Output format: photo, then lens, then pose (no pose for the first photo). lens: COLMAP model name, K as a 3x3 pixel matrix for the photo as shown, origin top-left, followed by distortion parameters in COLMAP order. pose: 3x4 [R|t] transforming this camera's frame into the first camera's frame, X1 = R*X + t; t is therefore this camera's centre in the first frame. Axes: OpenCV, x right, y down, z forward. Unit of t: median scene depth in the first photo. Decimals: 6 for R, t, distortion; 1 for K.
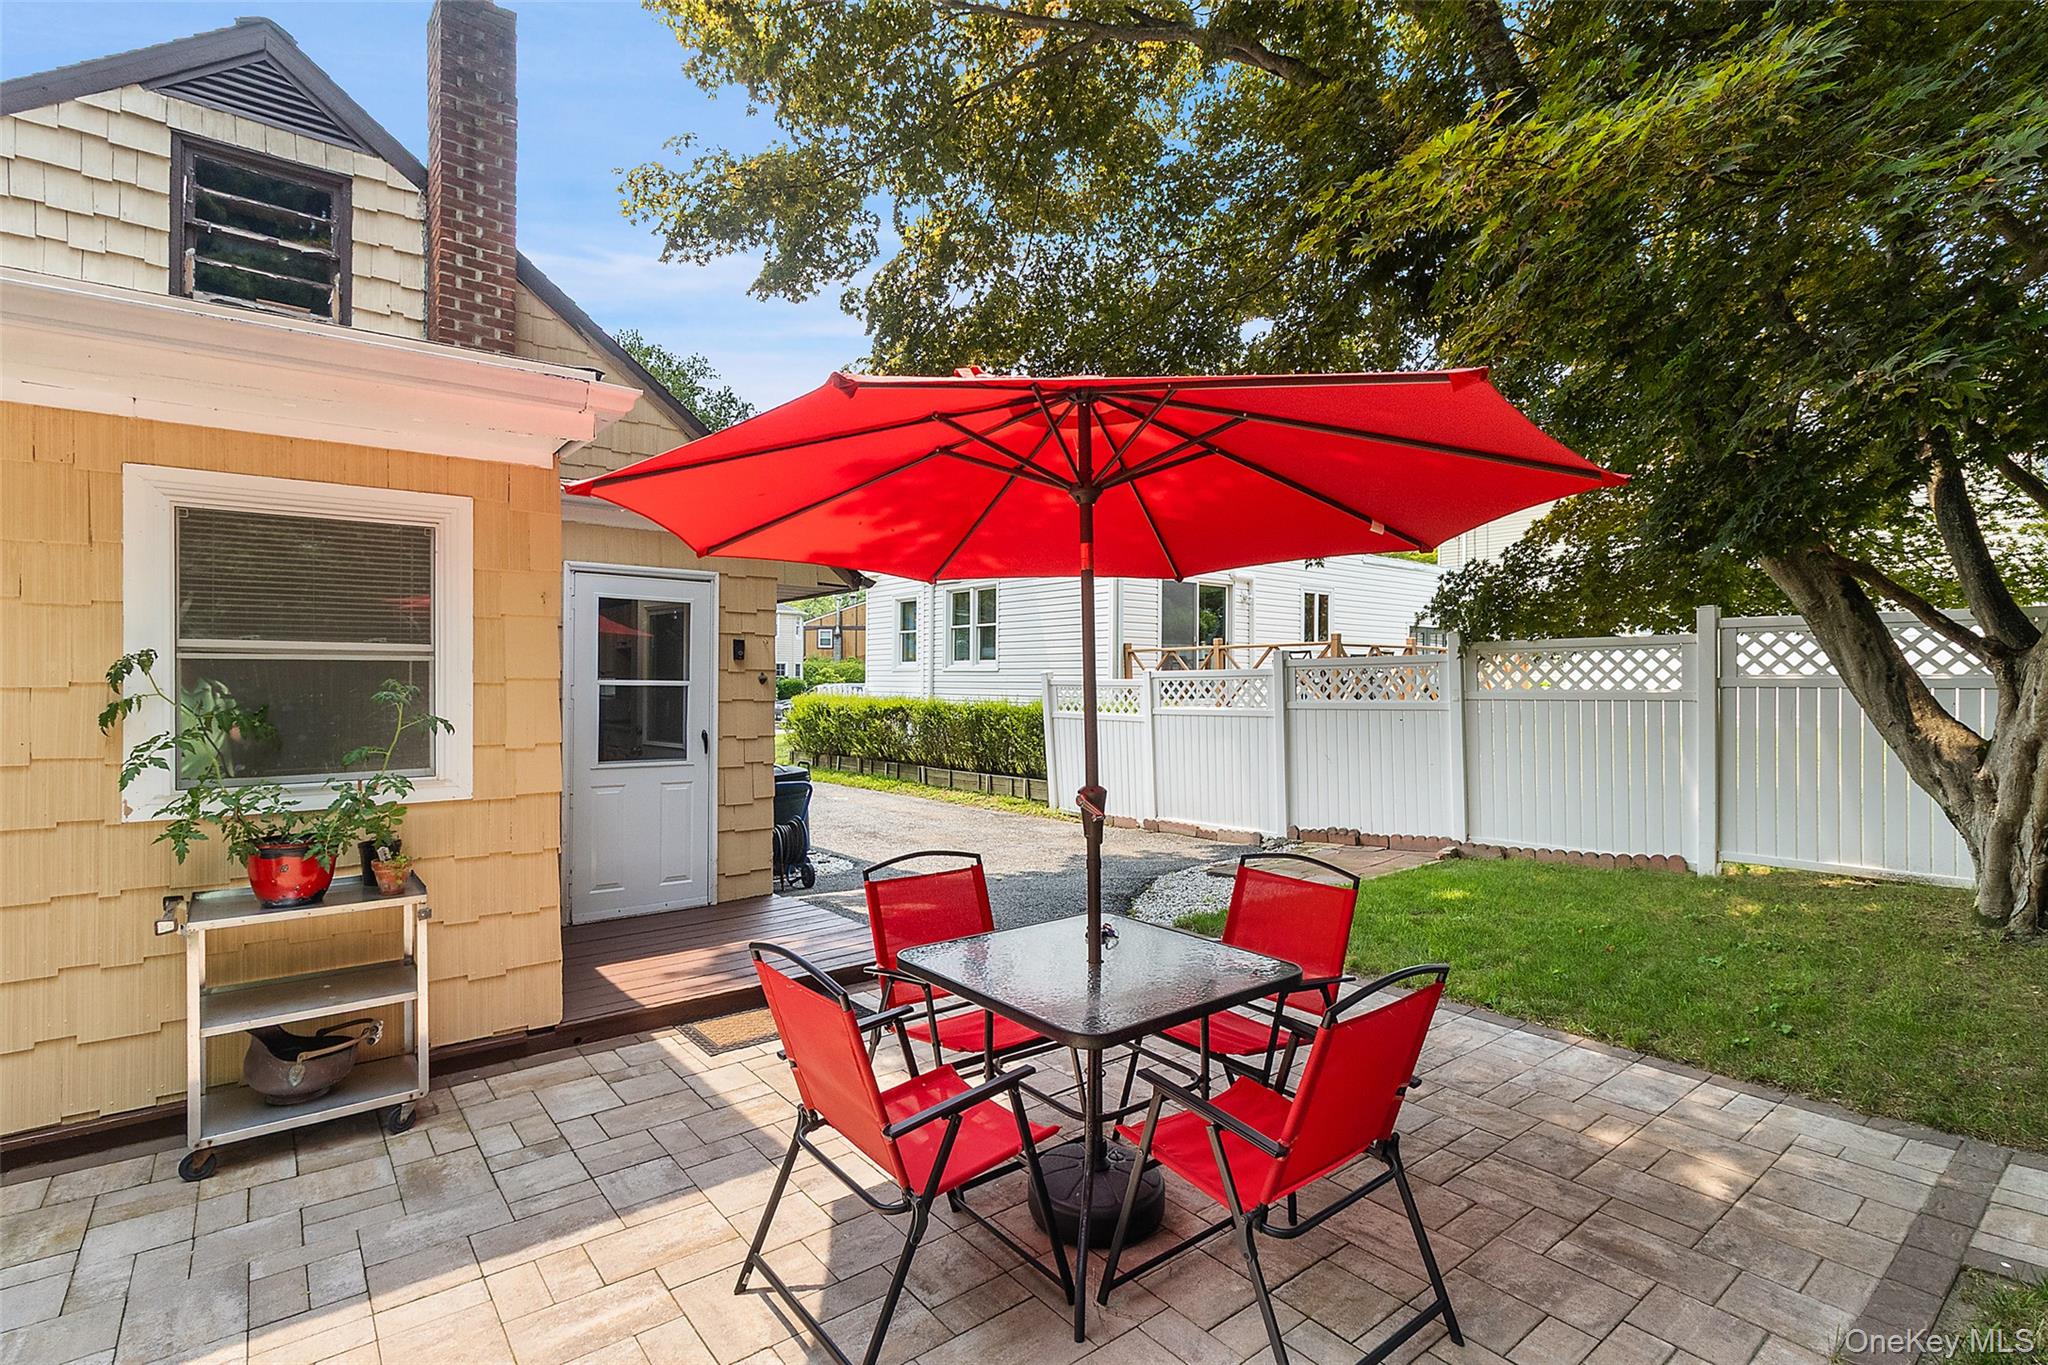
lens RADIAL K [[981.8, 0, 1034.7], [0, 981.8, 683.4], [0, 0, 1]] dist [0.001624, -0.000260]
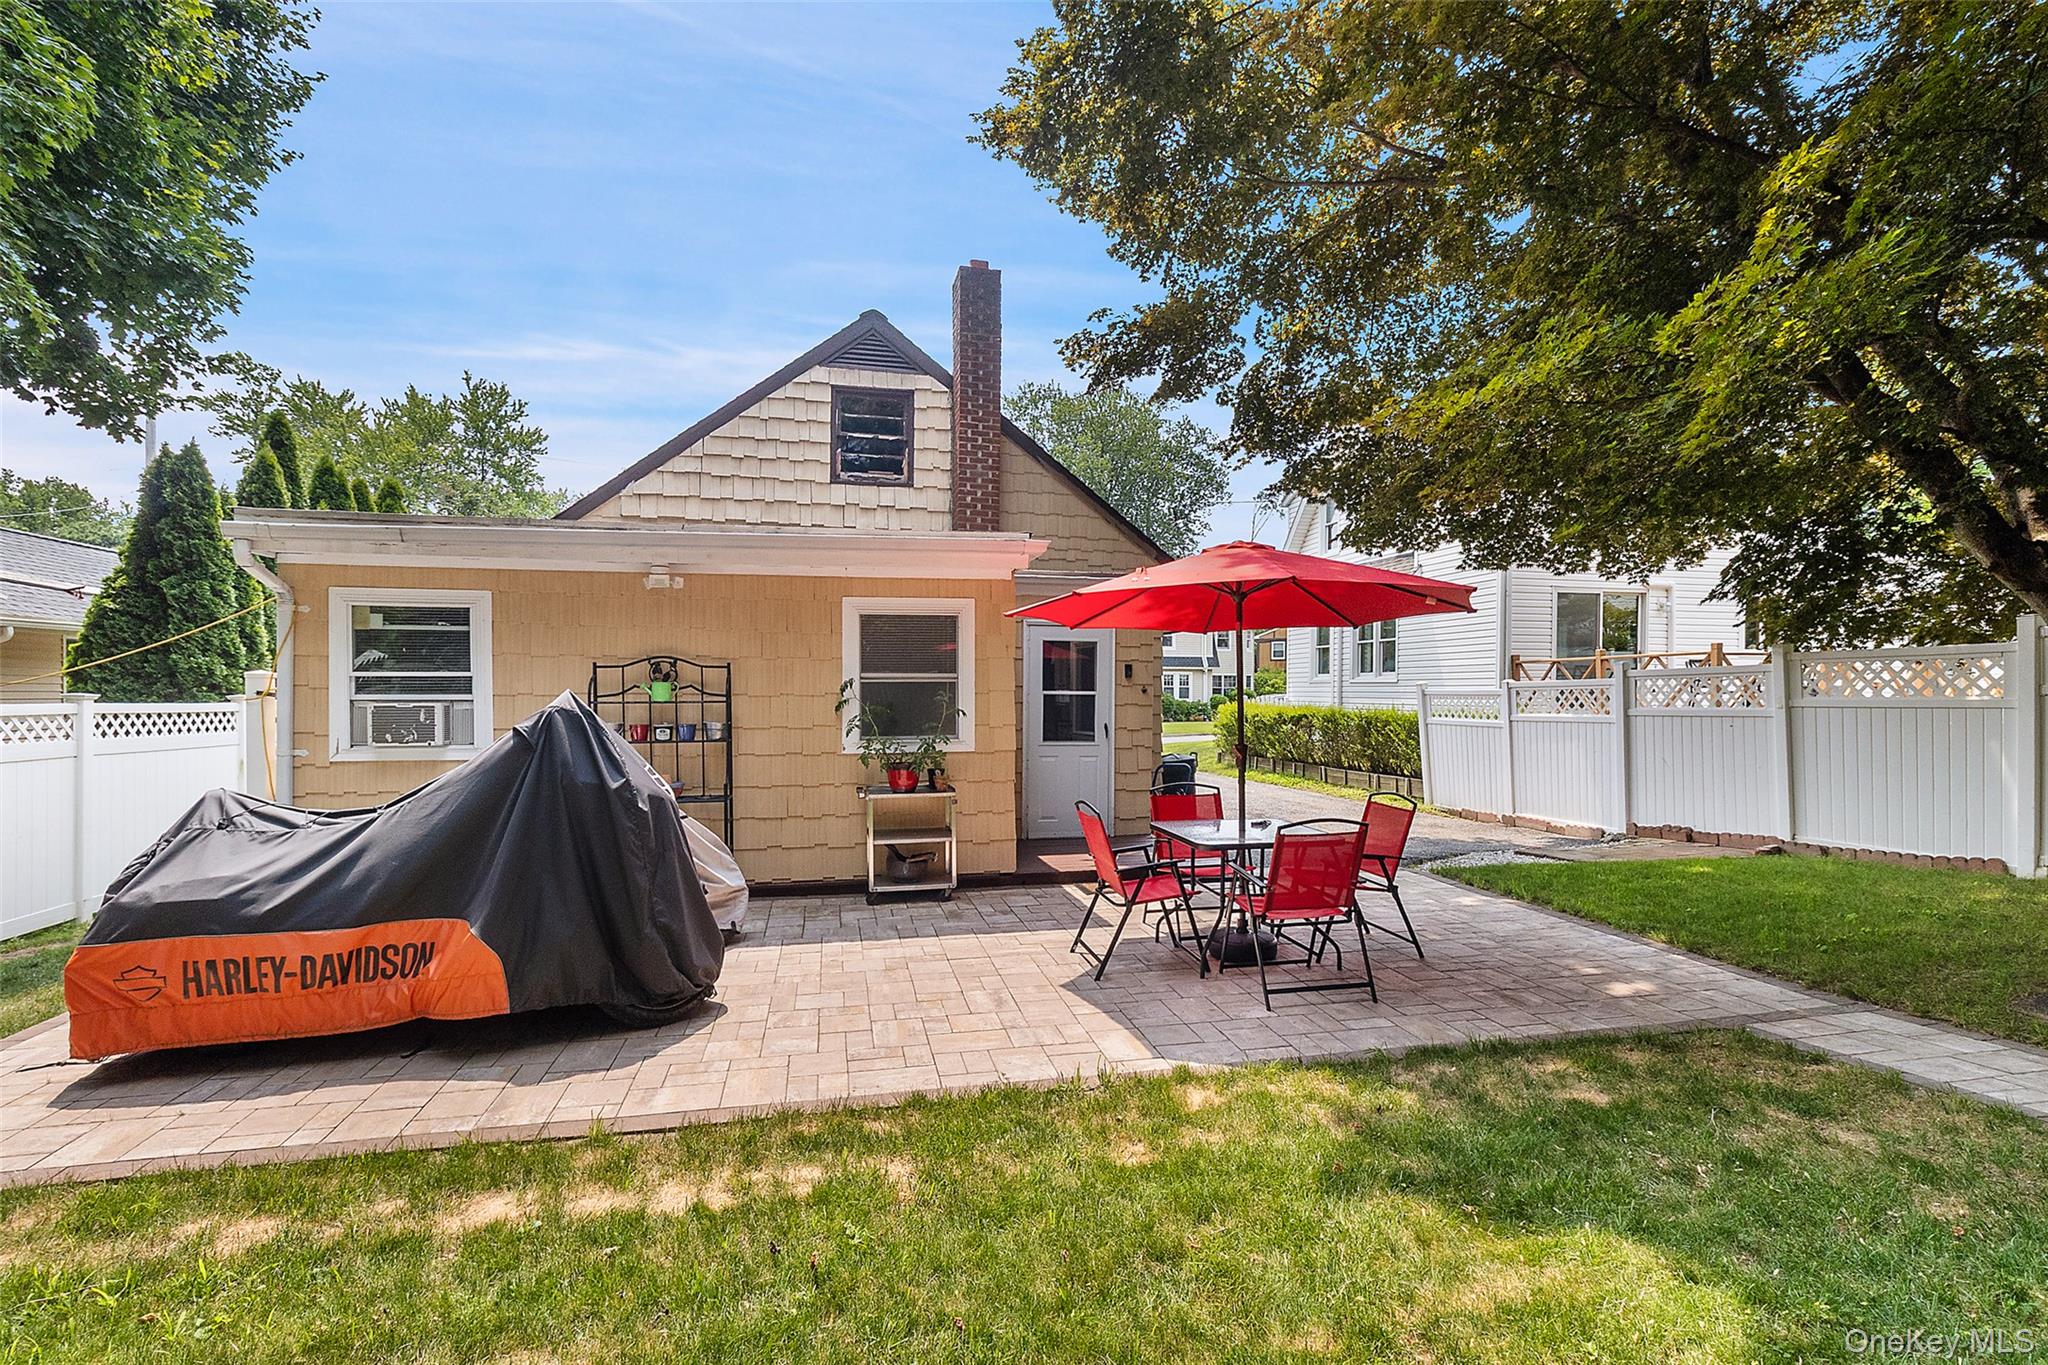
lens RADIAL K [[981.8, 0, 1008.3], [0, 981.8, 708.0], [0, 0, 1]] dist [0.001624, -0.000260]
pose [[0.880938, 0.005021, -0.473205, 0.241715], [0.001631, 0.999906, 0.013645, 0.002278], [0.473229, -0.012792, 0.880847, -0.405512]]
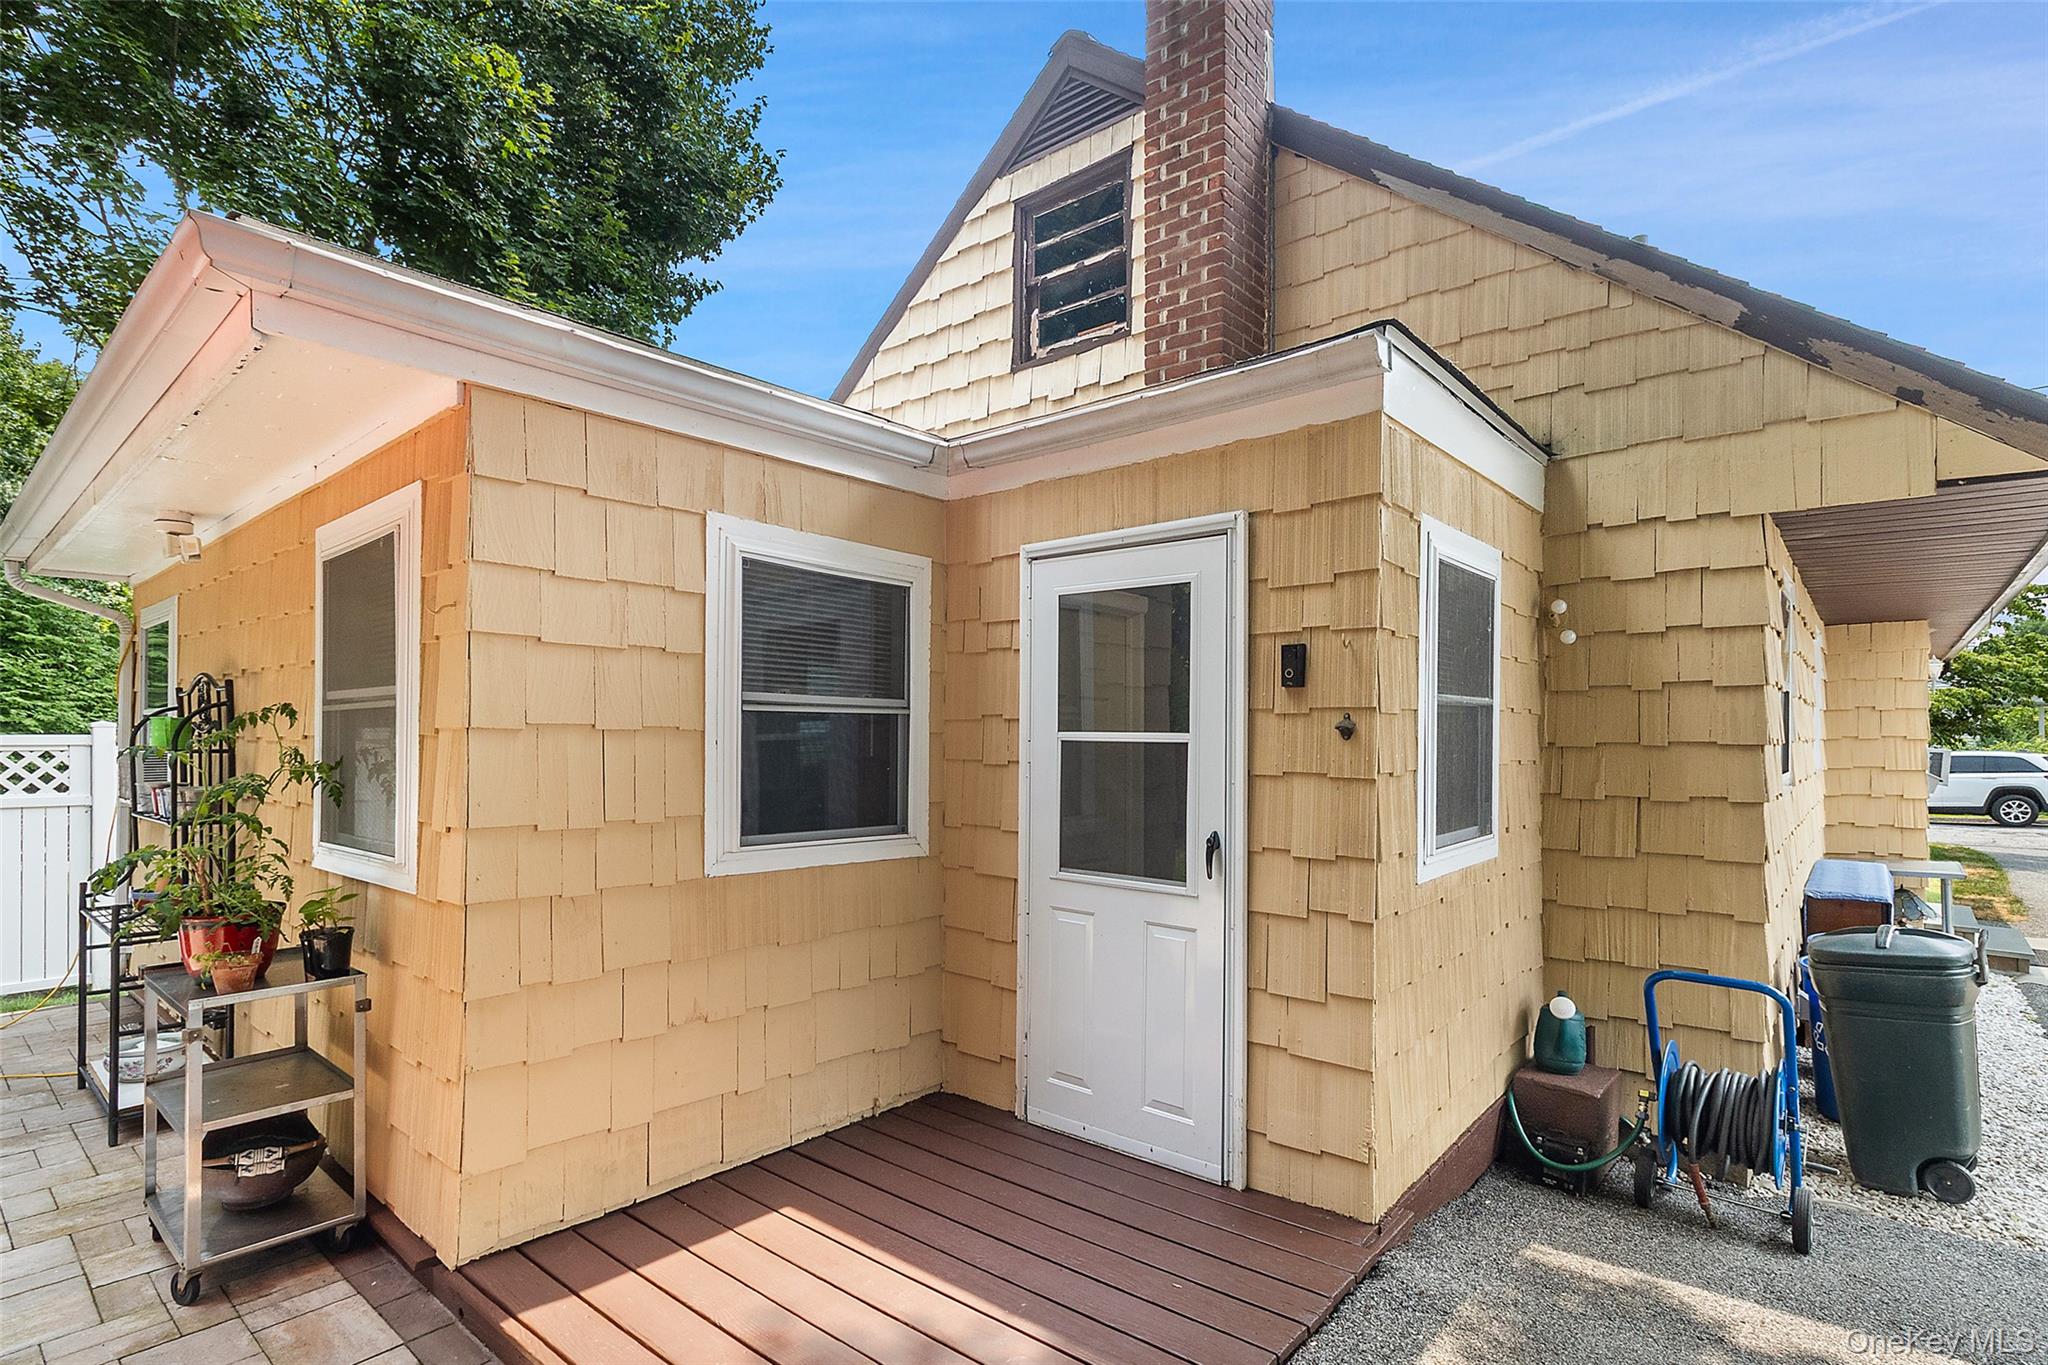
lens RADIAL K [[981.8, 0, 995.6], [0, 981.8, 731.3], [0, 0, 1]] dist [0.001624, -0.000260]
pose [[0.182228, -0.004797, -0.983245, 0.125181], [-0.002235, 0.999983, -0.005293, -0.000328], [0.983254, 0.003162, 0.182214, 0.736258]]
